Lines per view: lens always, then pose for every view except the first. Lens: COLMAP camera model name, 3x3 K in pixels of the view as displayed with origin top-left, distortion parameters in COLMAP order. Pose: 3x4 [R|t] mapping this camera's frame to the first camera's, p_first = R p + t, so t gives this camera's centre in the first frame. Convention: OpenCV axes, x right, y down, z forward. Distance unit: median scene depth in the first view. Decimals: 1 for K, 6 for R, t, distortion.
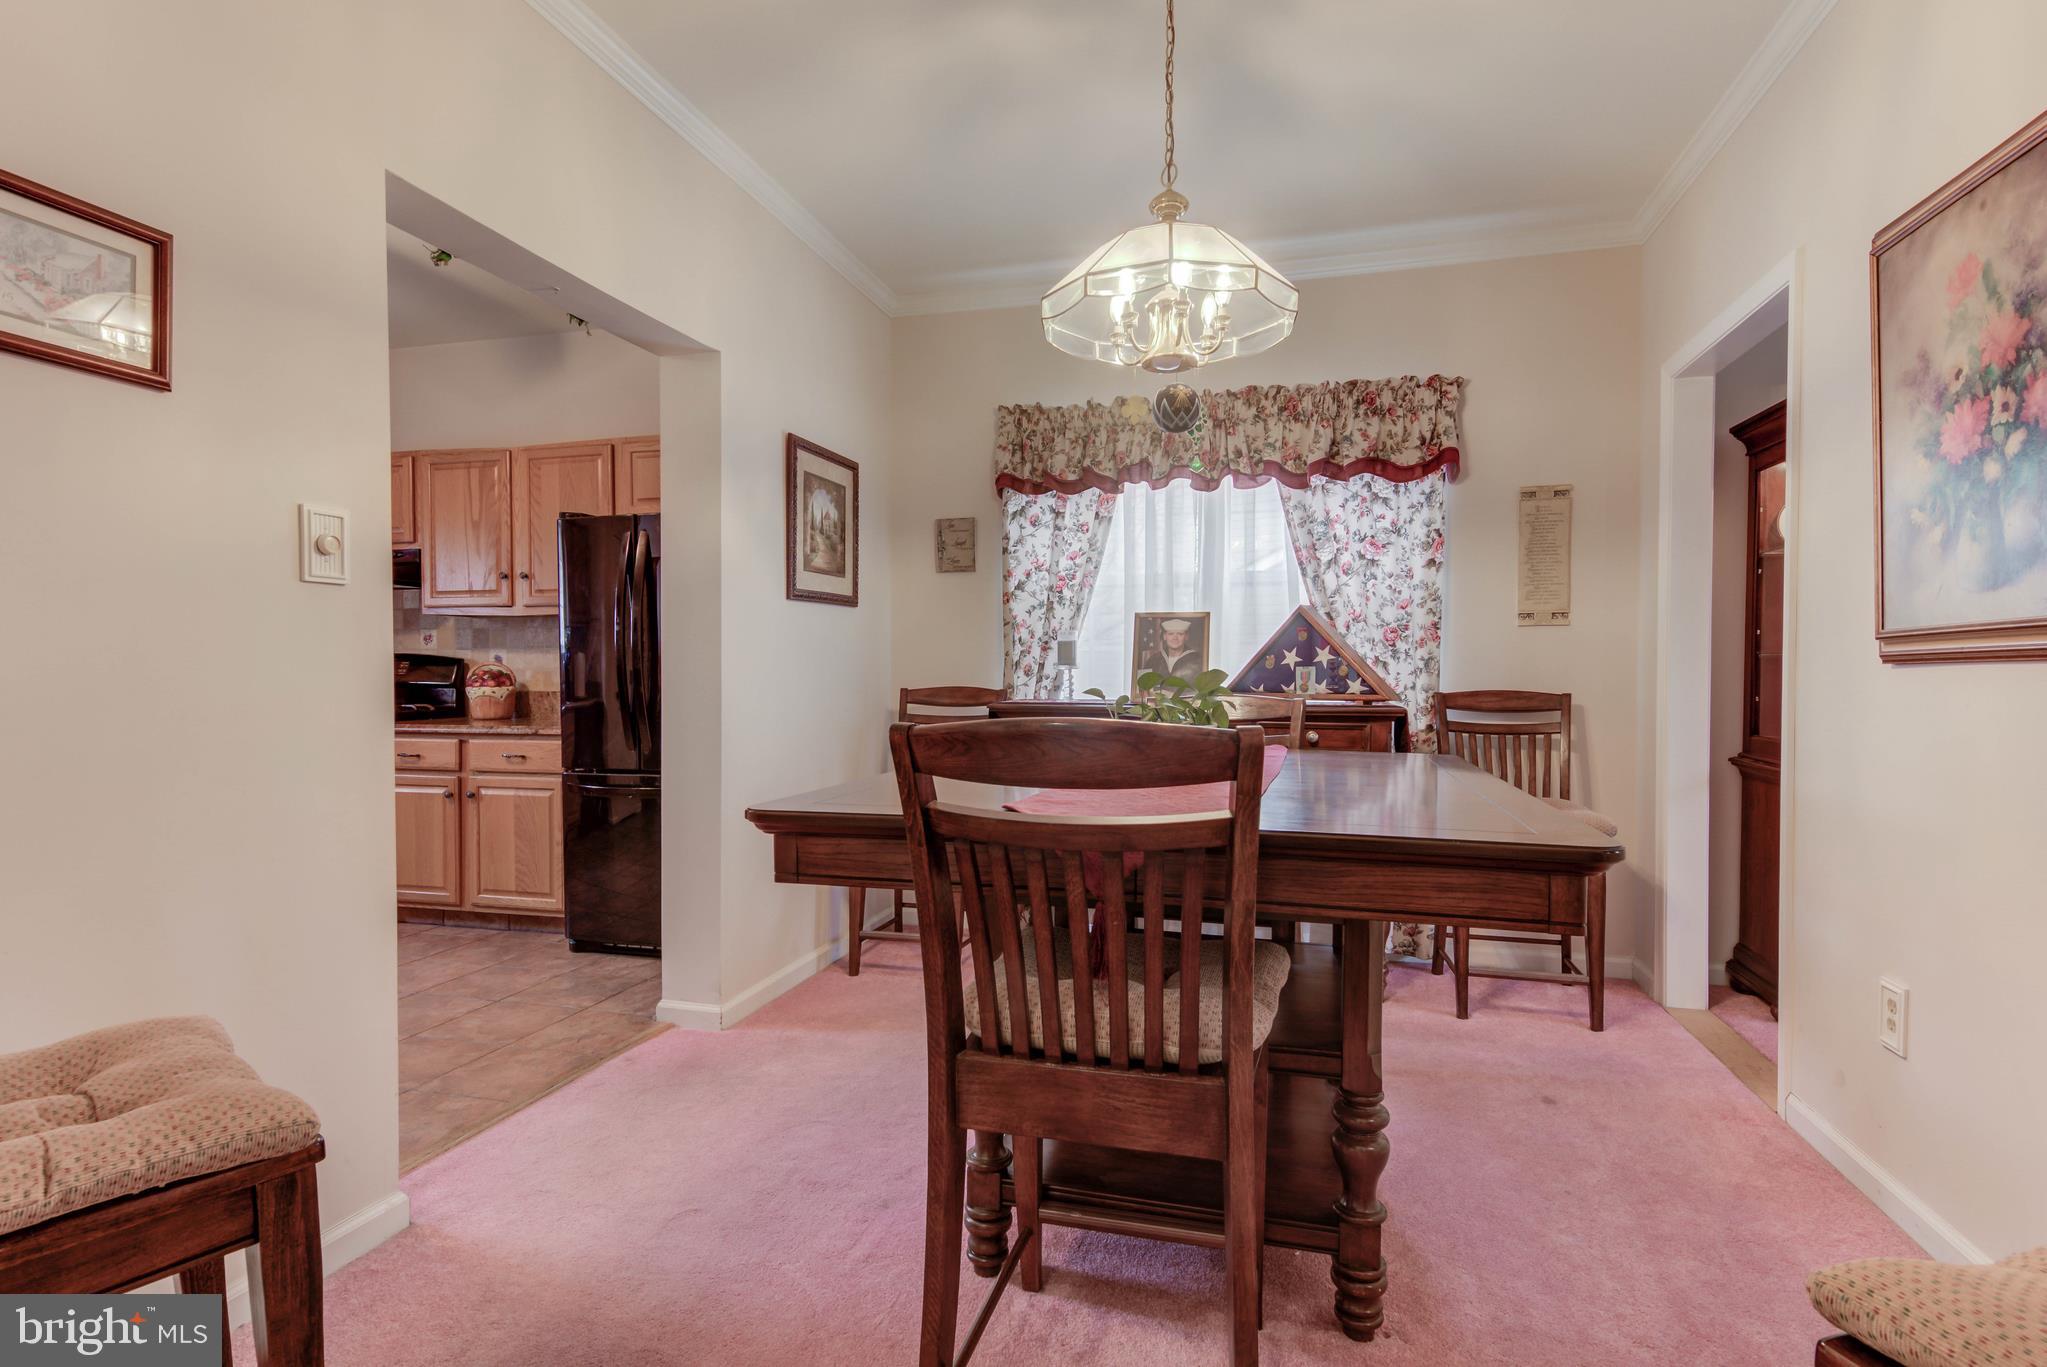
lens RADIAL K [[1027.9, 0, 1019.8], [0, 1027.9, 690.3], [0, 0, 1]] dist [0.016413, -0.001626]
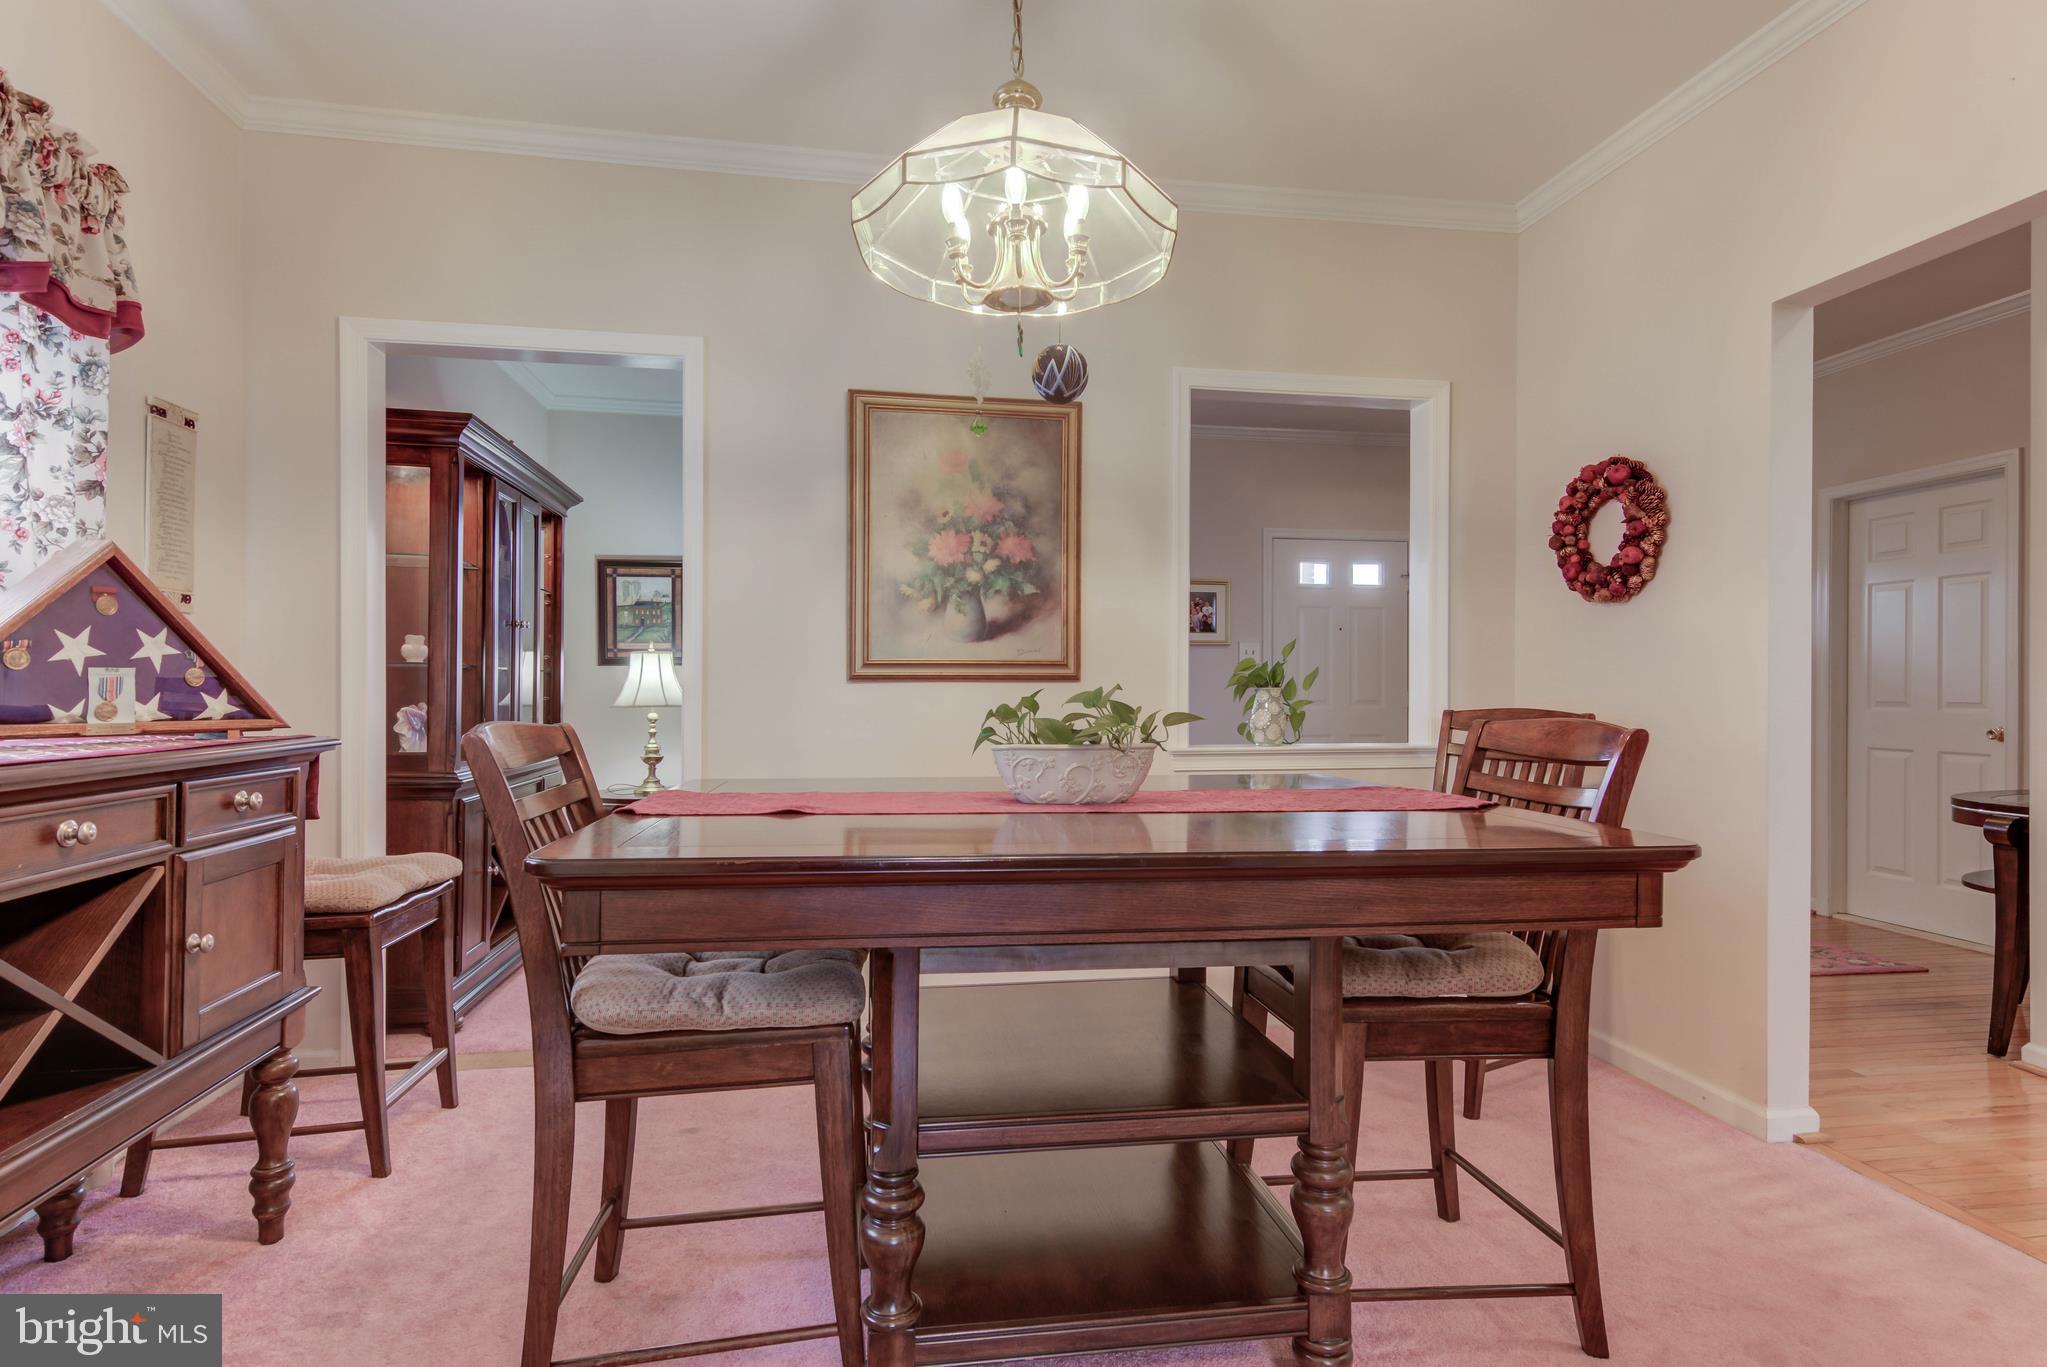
lens RADIAL K [[1046.1, 0, 1023.5], [0, 1046.1, 683.5], [0, 0, 1]] dist [0.001763, -0.000323]
pose [[-0.423259, 0.000433, 0.906009, -0.319367], [0.006461, 0.999976, 0.002540, -0.012454], [-0.905986, 0.006929, -0.423252, 0.725175]]
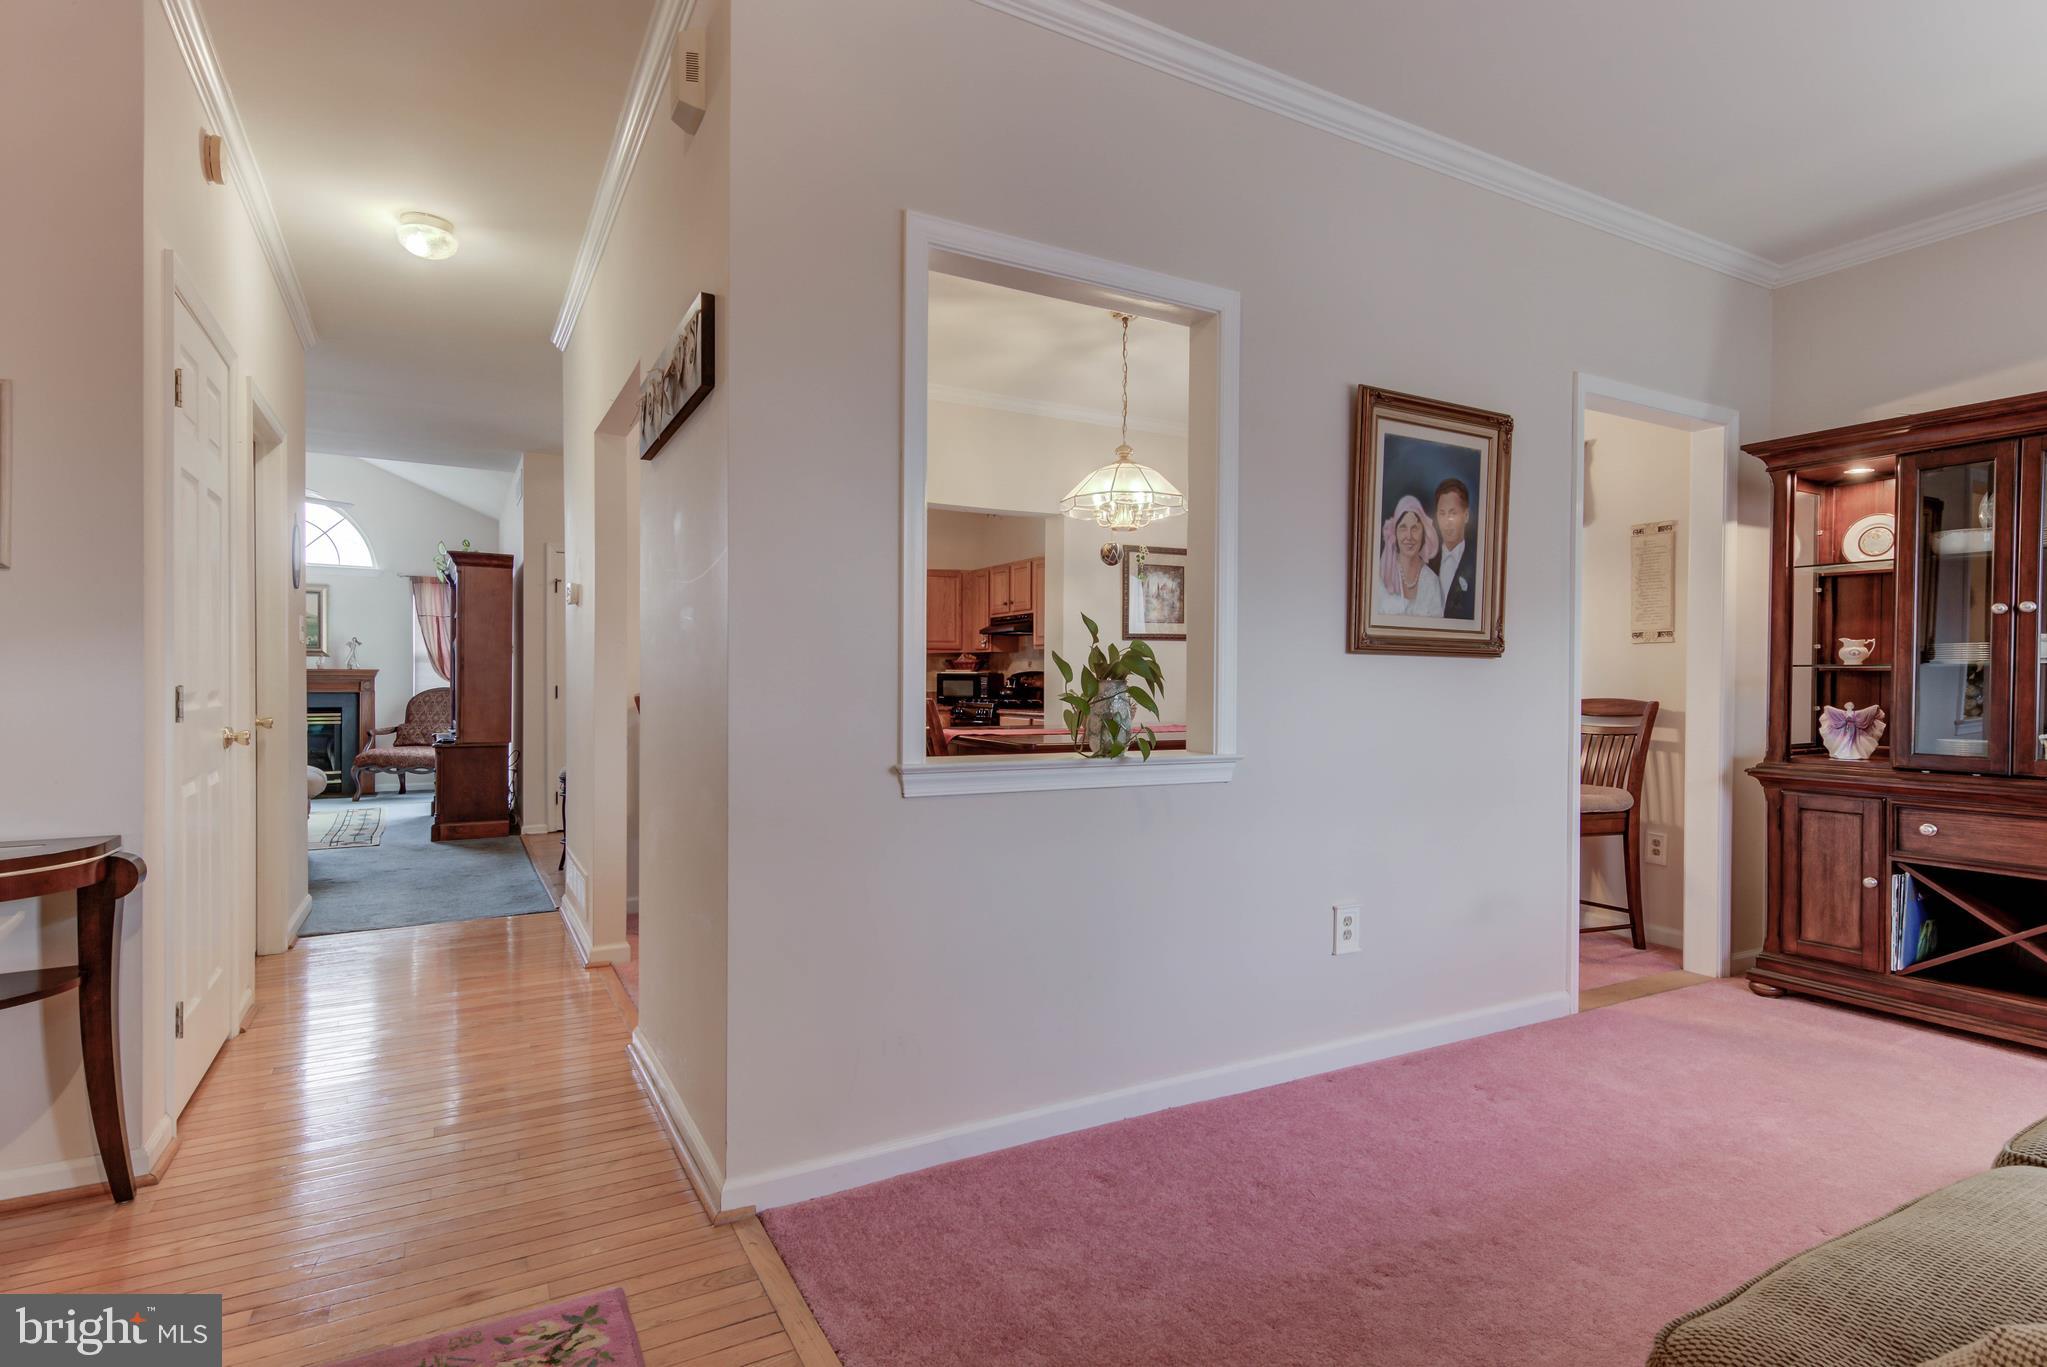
lens RADIAL K [[1027.9, 0, 1019.8], [0, 1027.9, 690.3], [0, 0, 1]] dist [0.016413, -0.001626]
pose [[0.702724, 0.008110, -0.711416, 0.773029], [-0.014636, 0.999888, -0.003058, 0.003718], [0.711312, 0.012561, 0.702764, -0.296598]]
